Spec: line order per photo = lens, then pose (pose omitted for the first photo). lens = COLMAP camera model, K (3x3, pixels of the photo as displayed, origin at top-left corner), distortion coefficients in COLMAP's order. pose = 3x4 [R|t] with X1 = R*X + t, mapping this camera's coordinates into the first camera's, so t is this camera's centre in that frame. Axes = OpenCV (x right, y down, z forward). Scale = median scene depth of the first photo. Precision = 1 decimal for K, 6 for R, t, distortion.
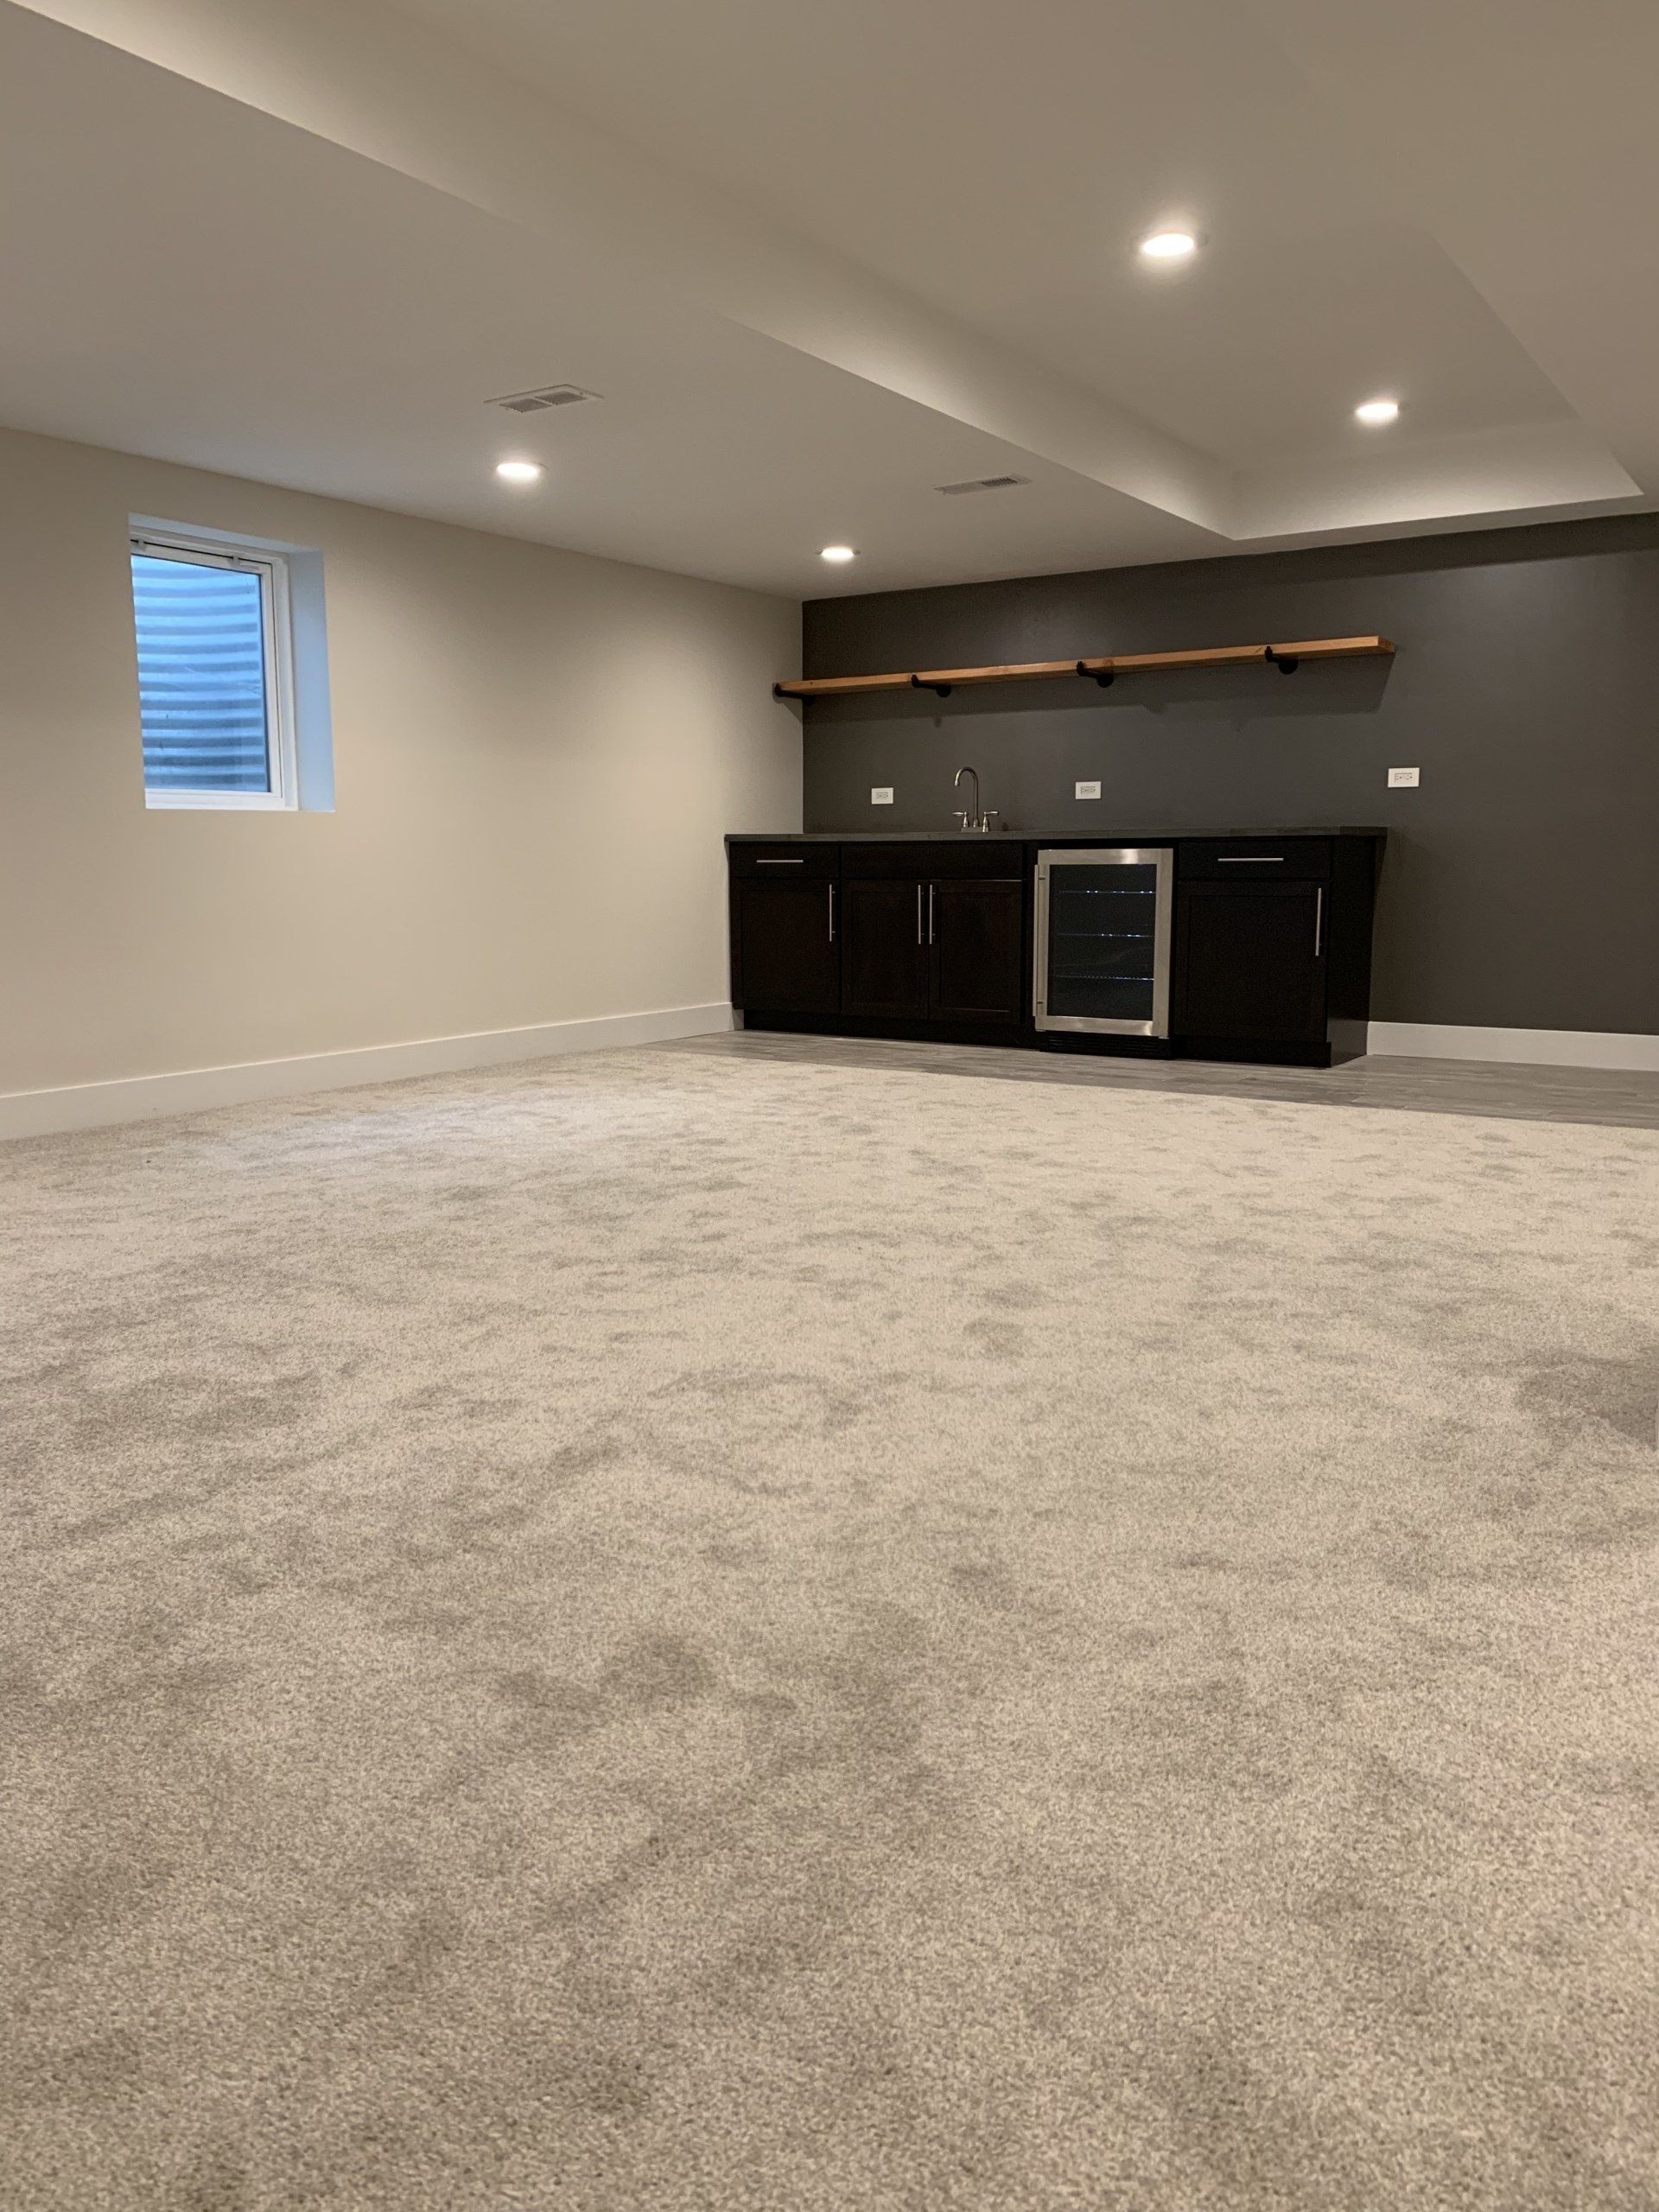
lens RADIAL K [[1717.4, 0, 810.6], [0, 1717.4, 1105.8], [0, 0, 1]] dist [0.093598, -0.168349]
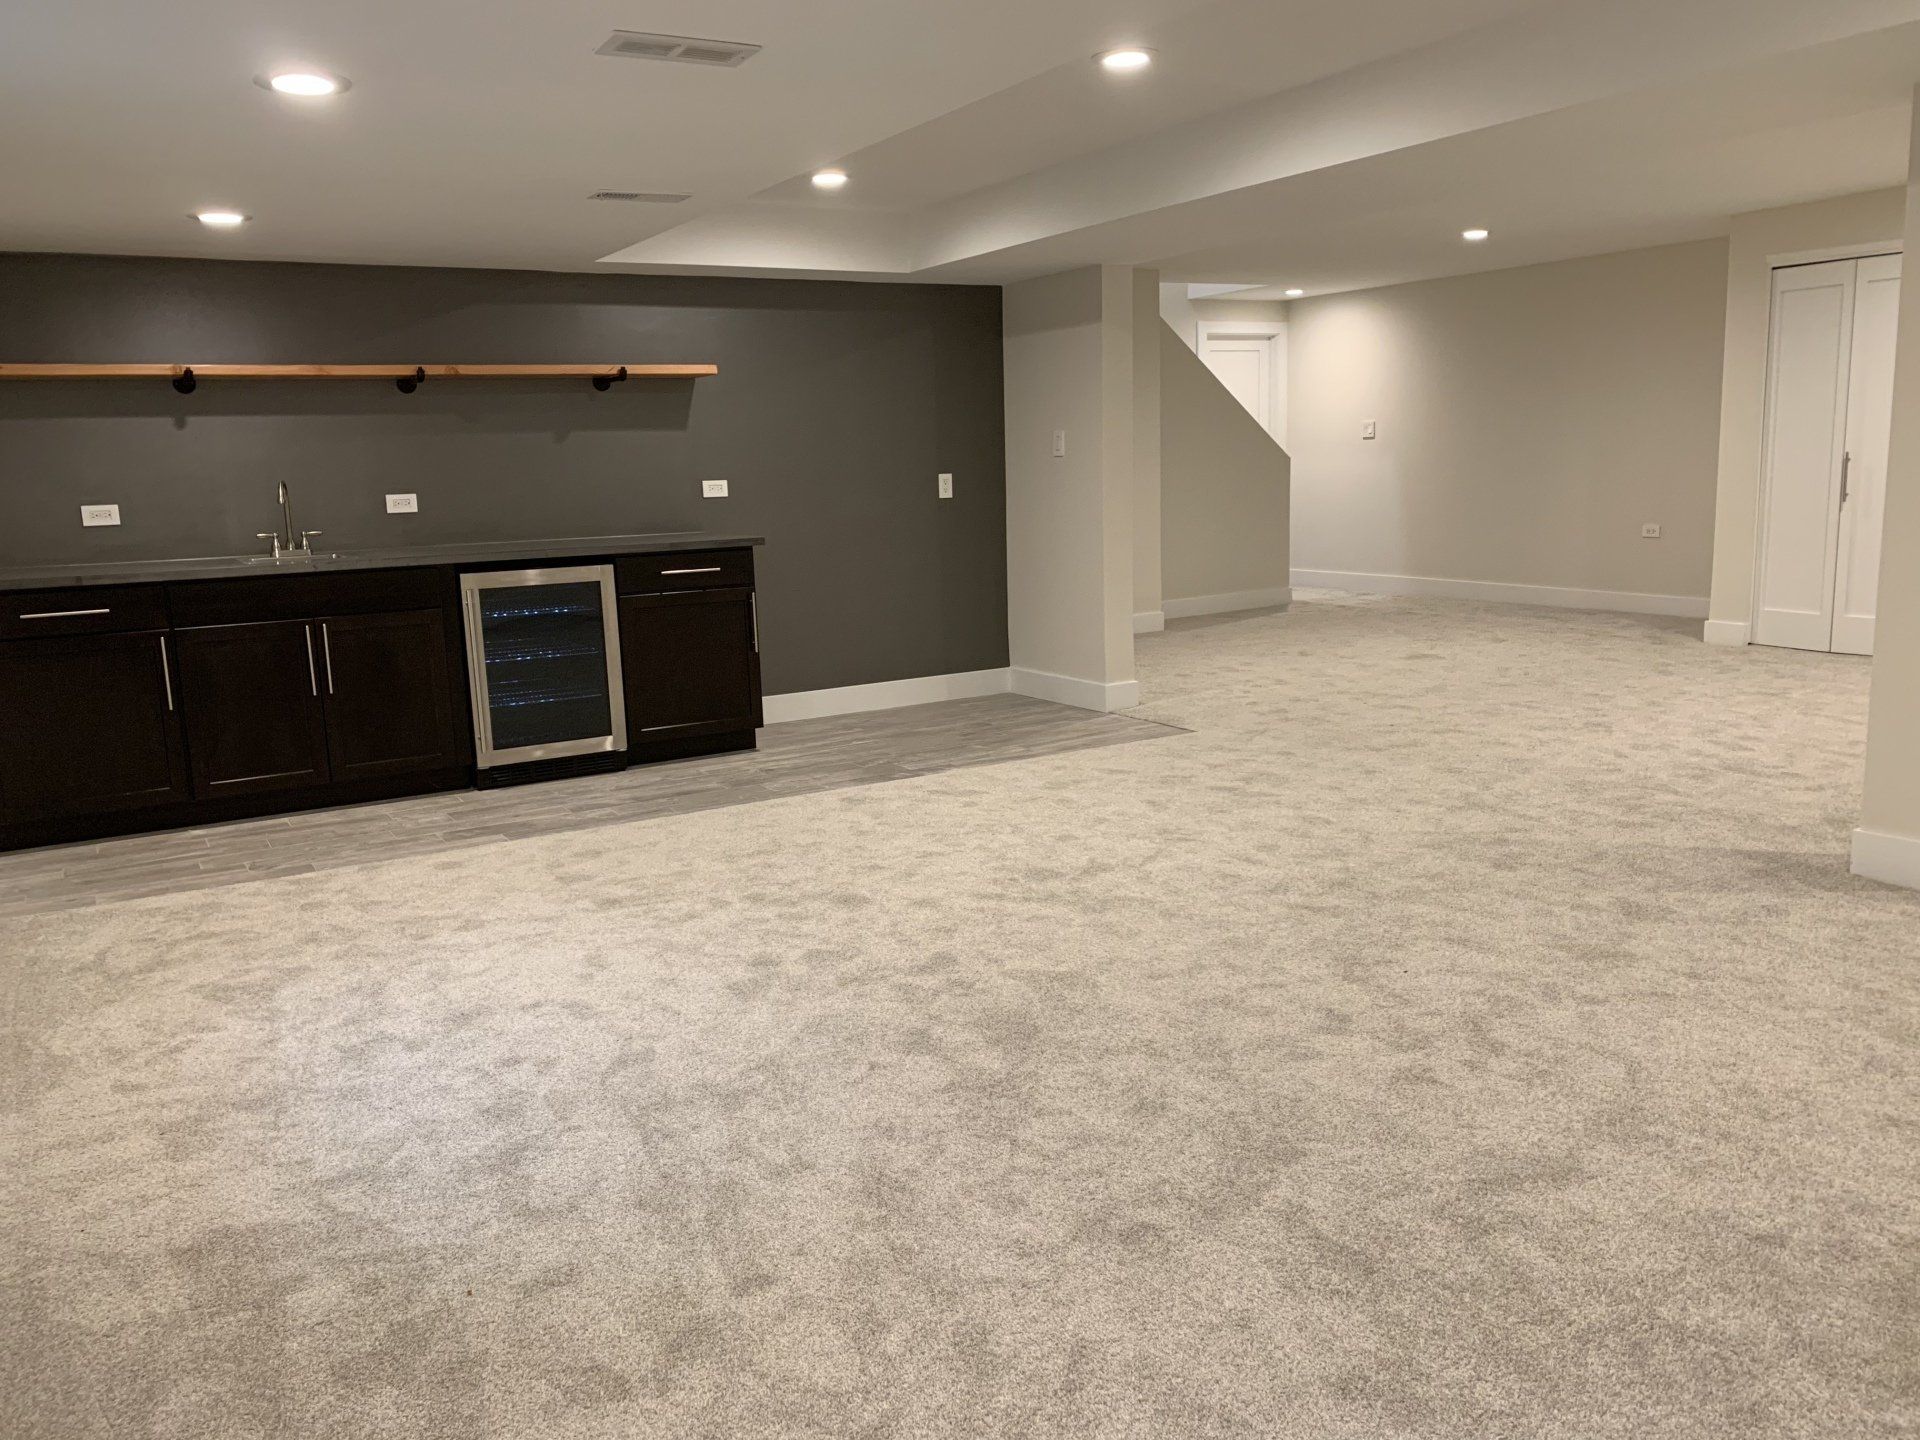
lens RADIAL K [[1490.7, 0, 960.0], [0, 1490.7, 720.0], [0, 0, 1]] dist [0.093598, -0.168349]
pose [[0.431353, -0.163931, 0.887165, -0.477290], [0.163252, 0.981303, 0.101951, -0.112169], [-0.887290, 0.100855, 0.450049, 0.423552]]
